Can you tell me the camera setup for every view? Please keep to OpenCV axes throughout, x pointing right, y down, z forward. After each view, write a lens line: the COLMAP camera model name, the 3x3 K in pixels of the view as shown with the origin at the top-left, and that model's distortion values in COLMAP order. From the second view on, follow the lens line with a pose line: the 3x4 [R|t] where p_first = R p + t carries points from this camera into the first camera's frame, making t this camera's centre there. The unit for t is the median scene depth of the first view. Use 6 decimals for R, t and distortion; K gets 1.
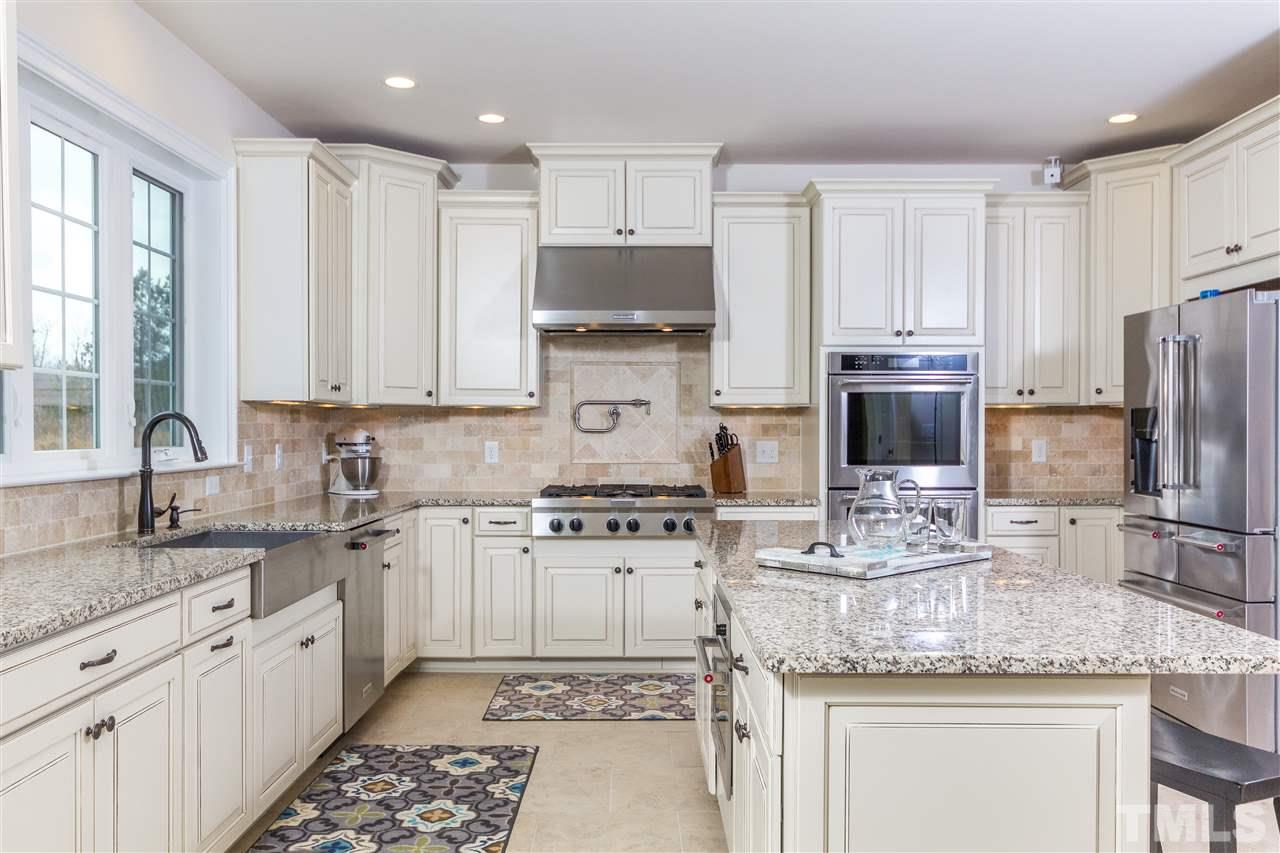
lens RADIAL K [[1026.0, 0, 641.6], [0, 1026.0, 442.8], [0, 0, 1]] dist [0.010725, -0.004389]
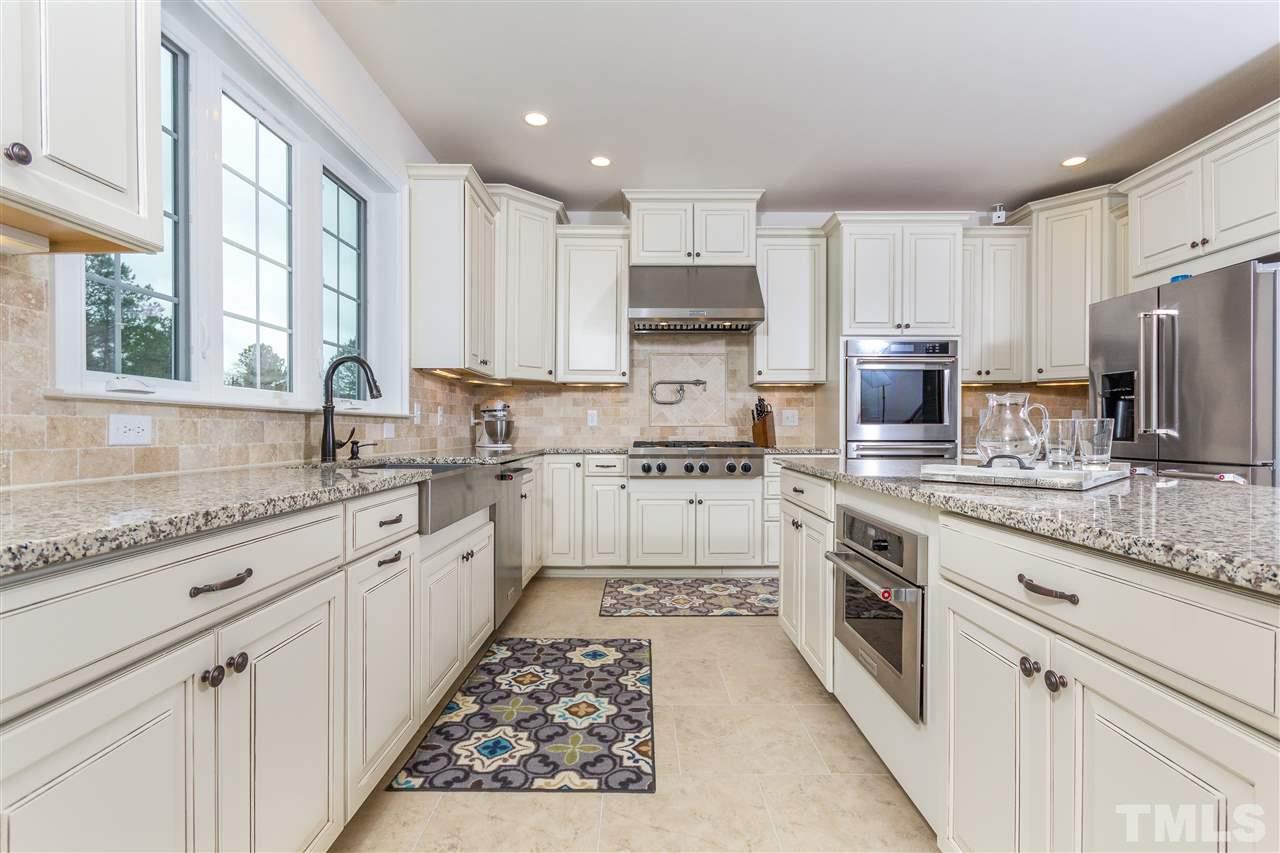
lens RADIAL K [[589.6, 0, 644.7], [0, 589.6, 434.4], [0, 0, 1]] dist [0.004413, 0.000731]
pose [[1.000000, 0.000231, 0.000435, -0.084773], [-0.000228, 0.999976, -0.006856, 0.041455], [-0.000437, 0.006856, 0.999976, 0.224737]]
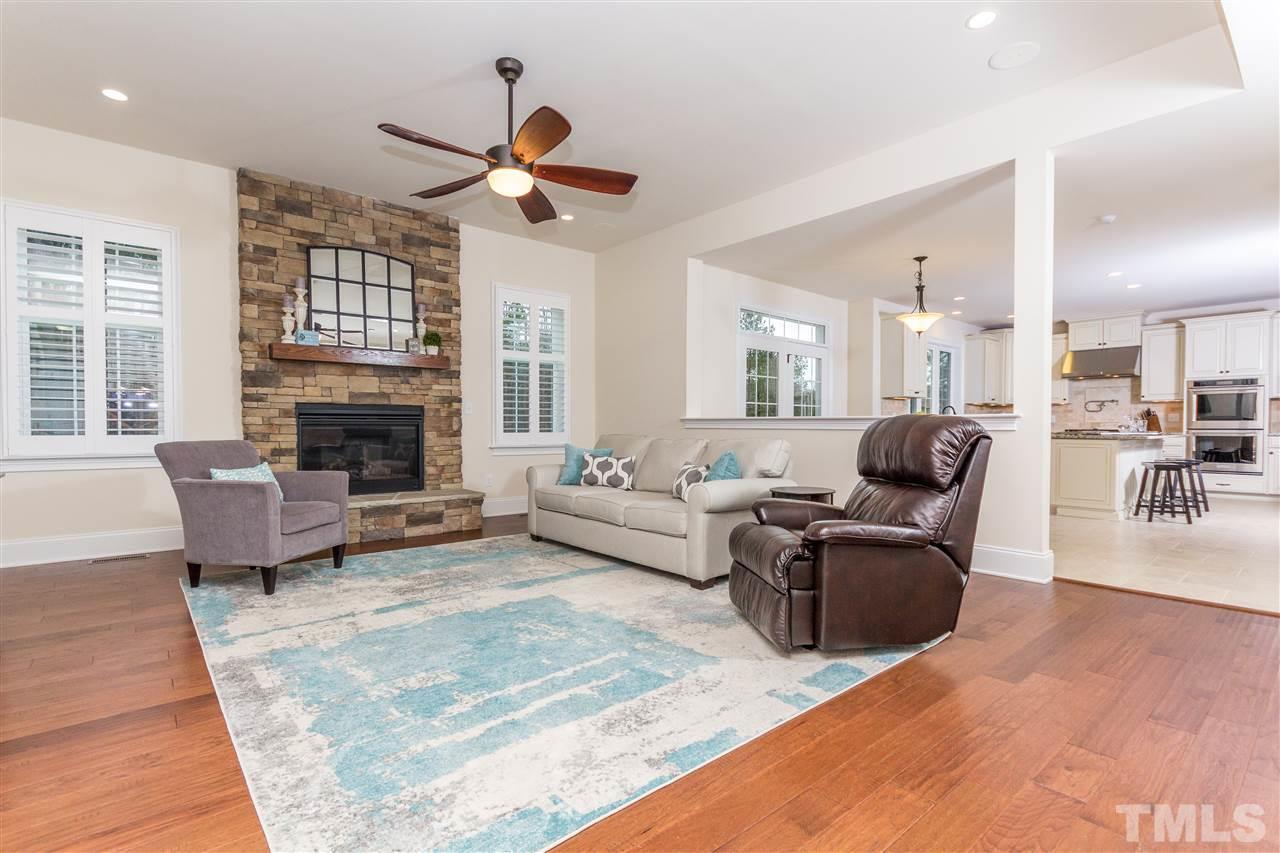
lens RADIAL K [[589.6, 0, 644.7], [0, 589.6, 434.4], [0, 0, 1]] dist [0.004413, 0.000731]
pose [[0.648565, 0.011675, -0.761069, 0.455779], [-0.012183, 0.999913, 0.004957, 0.069441], [0.761061, 0.006057, 0.648652, -1.195949]]
